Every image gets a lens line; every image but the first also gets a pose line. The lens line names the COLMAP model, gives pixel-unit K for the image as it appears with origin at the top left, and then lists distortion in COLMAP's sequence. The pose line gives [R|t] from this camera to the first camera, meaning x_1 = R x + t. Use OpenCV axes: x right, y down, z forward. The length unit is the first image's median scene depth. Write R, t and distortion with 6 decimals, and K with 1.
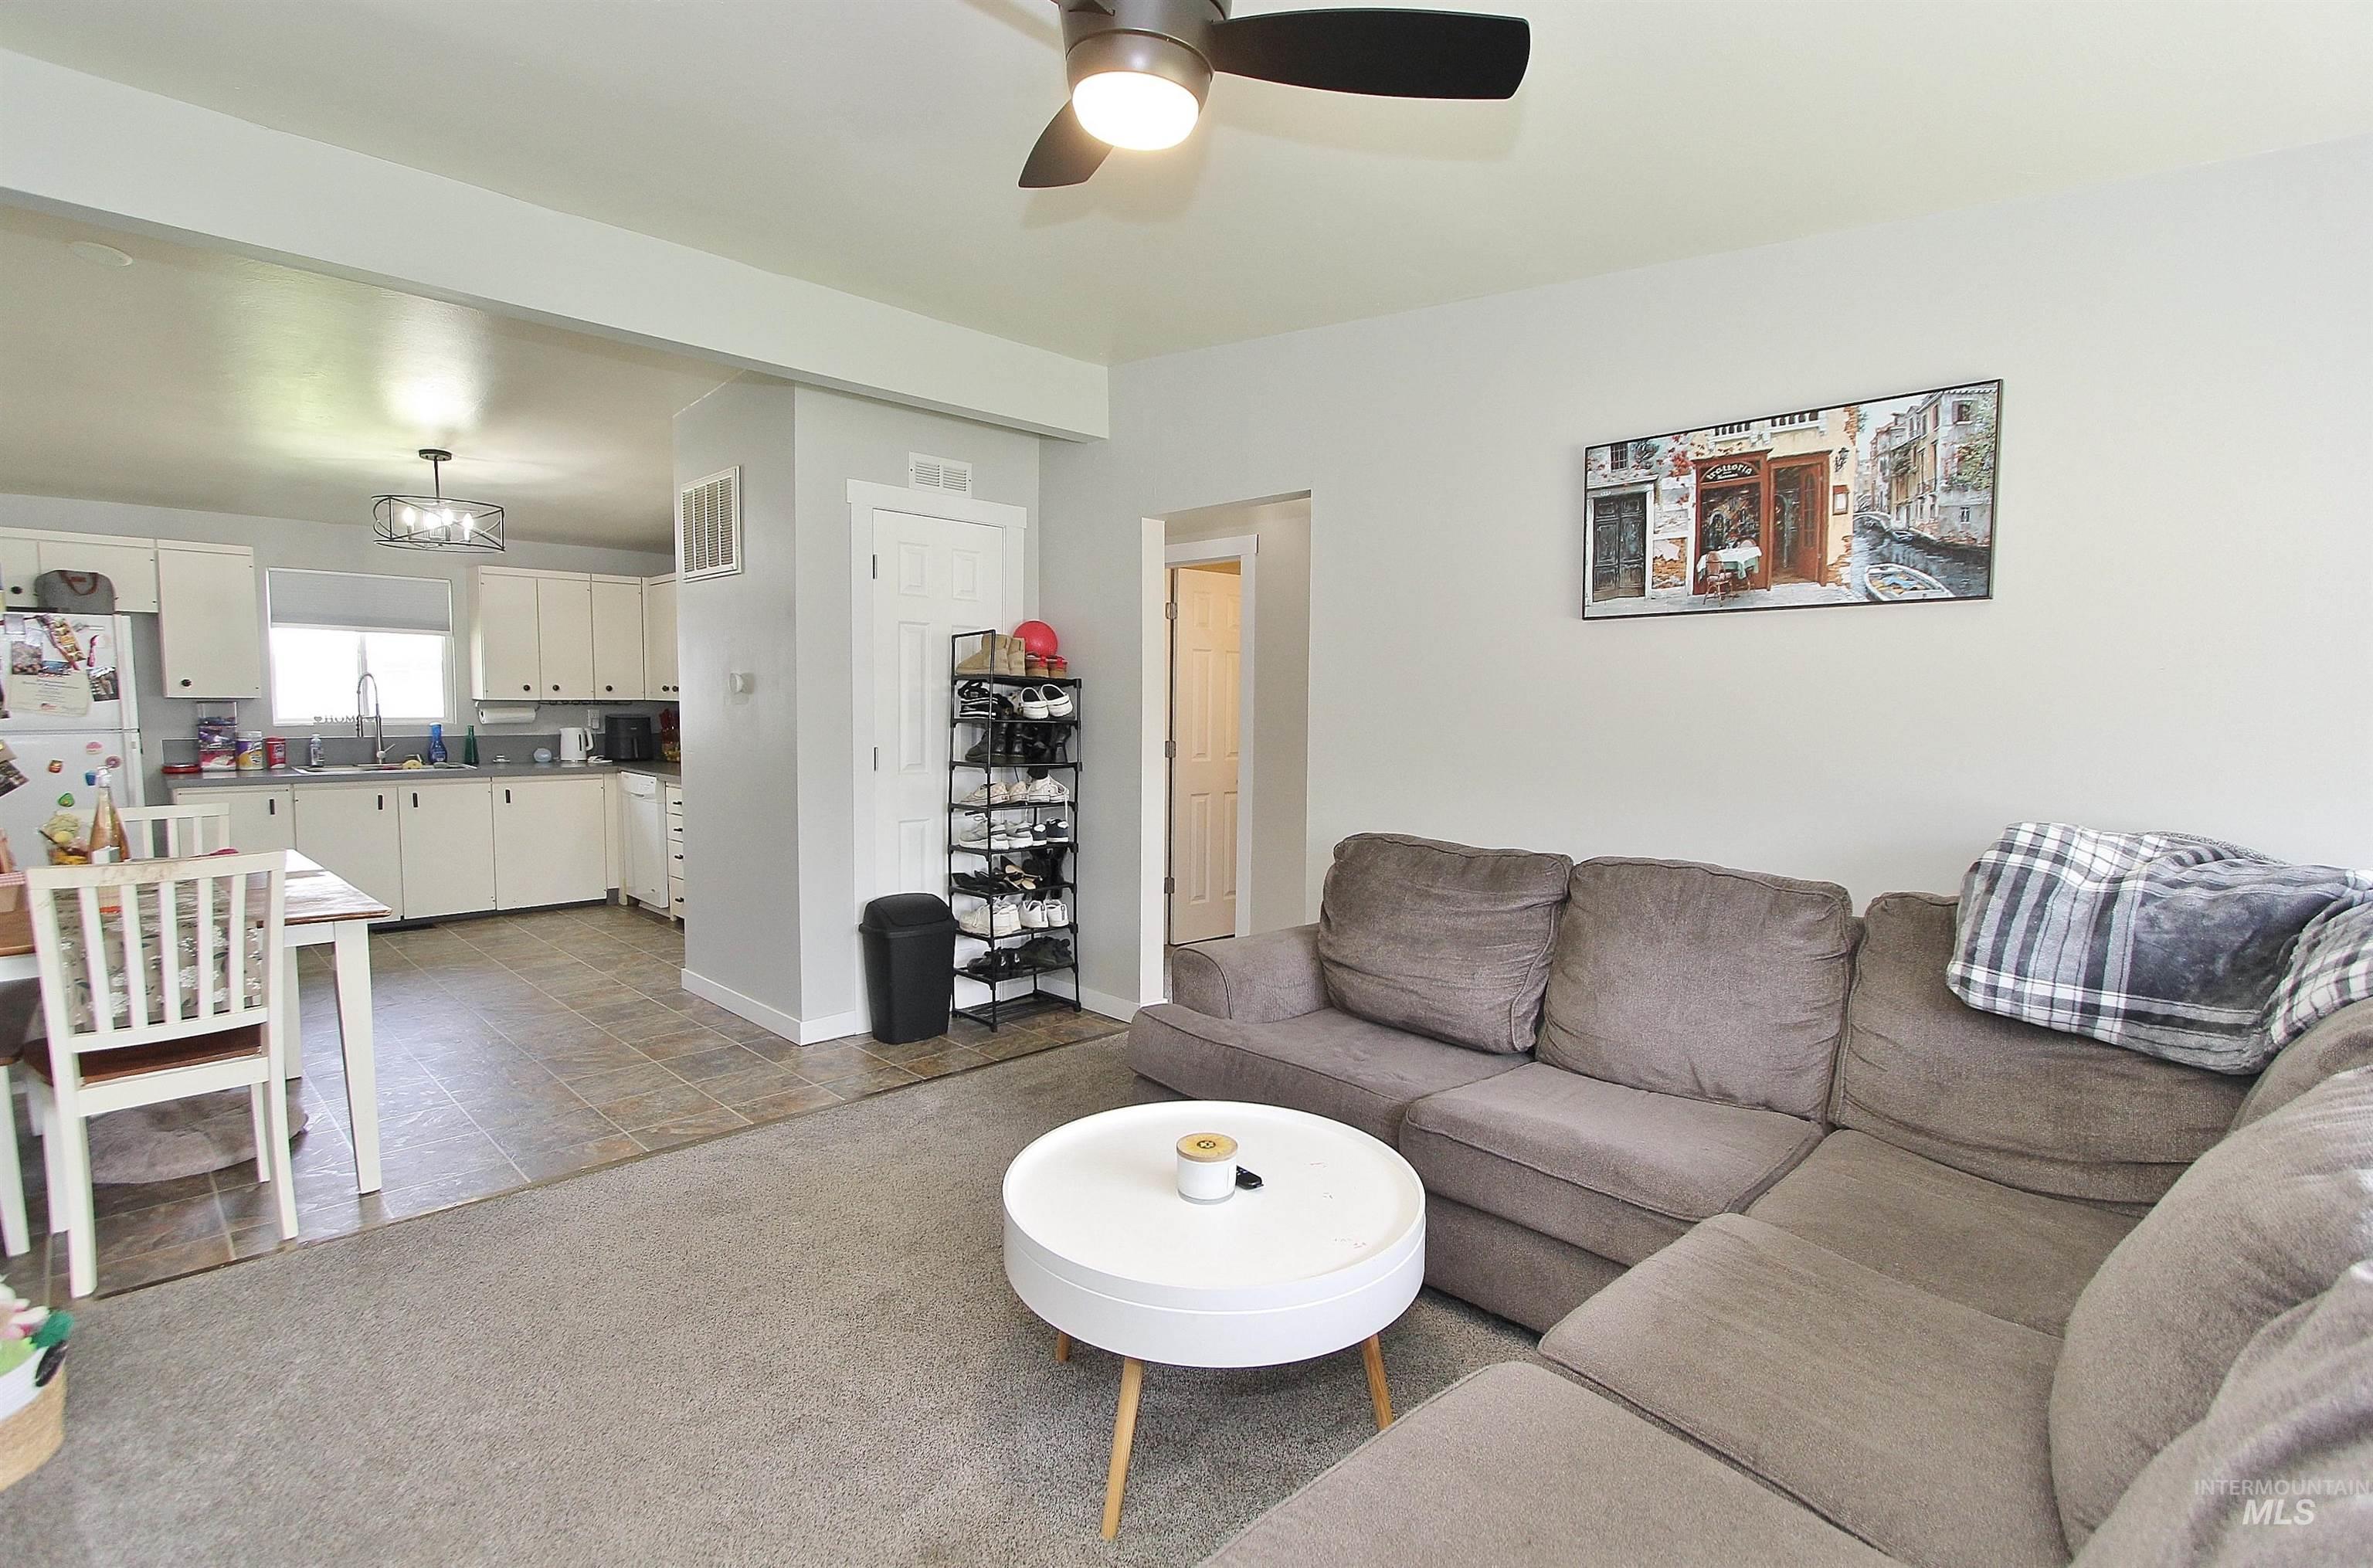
lens RADIAL K [[1103.2, 0, 1186.5], [0, 1103.2, 784.0], [0, 0, 1]] dist [-0.012148, 0.000807]
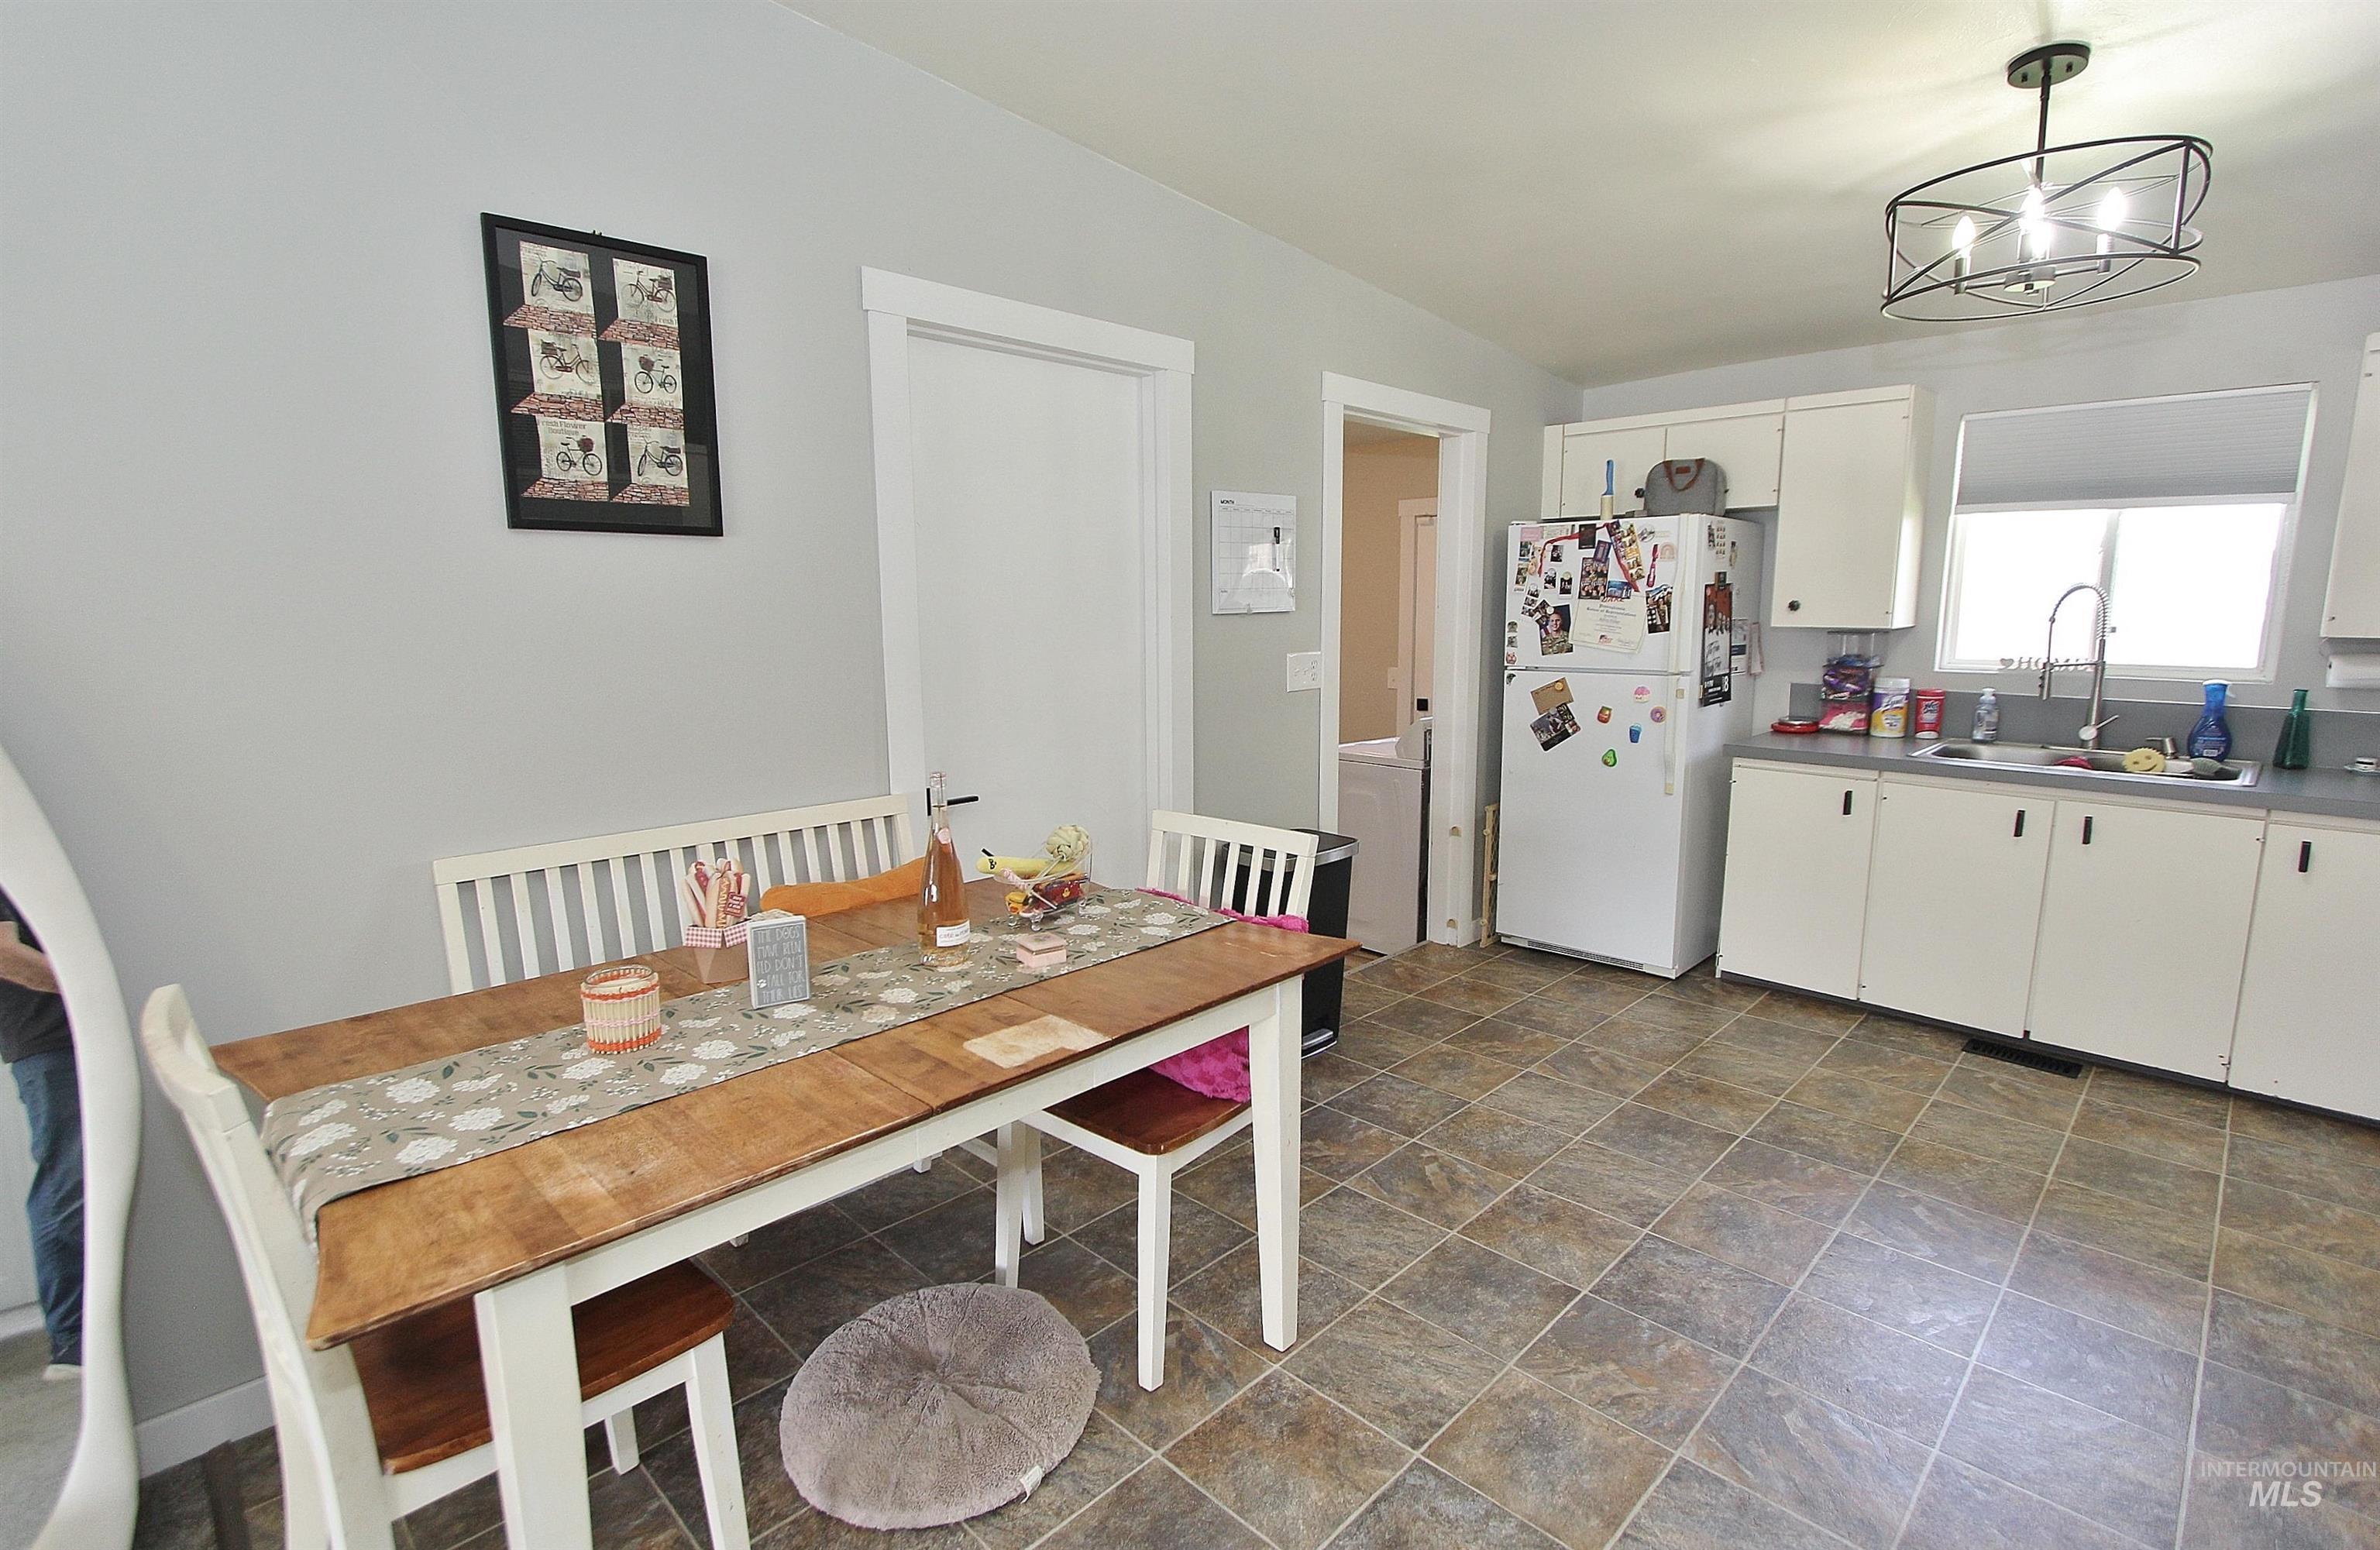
lens RADIAL K [[1105.9, 0, 1190.0], [0, 1105.9, 775.0], [0, 0, 1]] dist [-0.014055, 0.000830]
pose [[-0.006586, 0.150343, -0.988612, -0.388821], [-0.070944, 0.986072, 0.150430, -0.121346], [0.997459, 0.071127, 0.004172, 1.169450]]
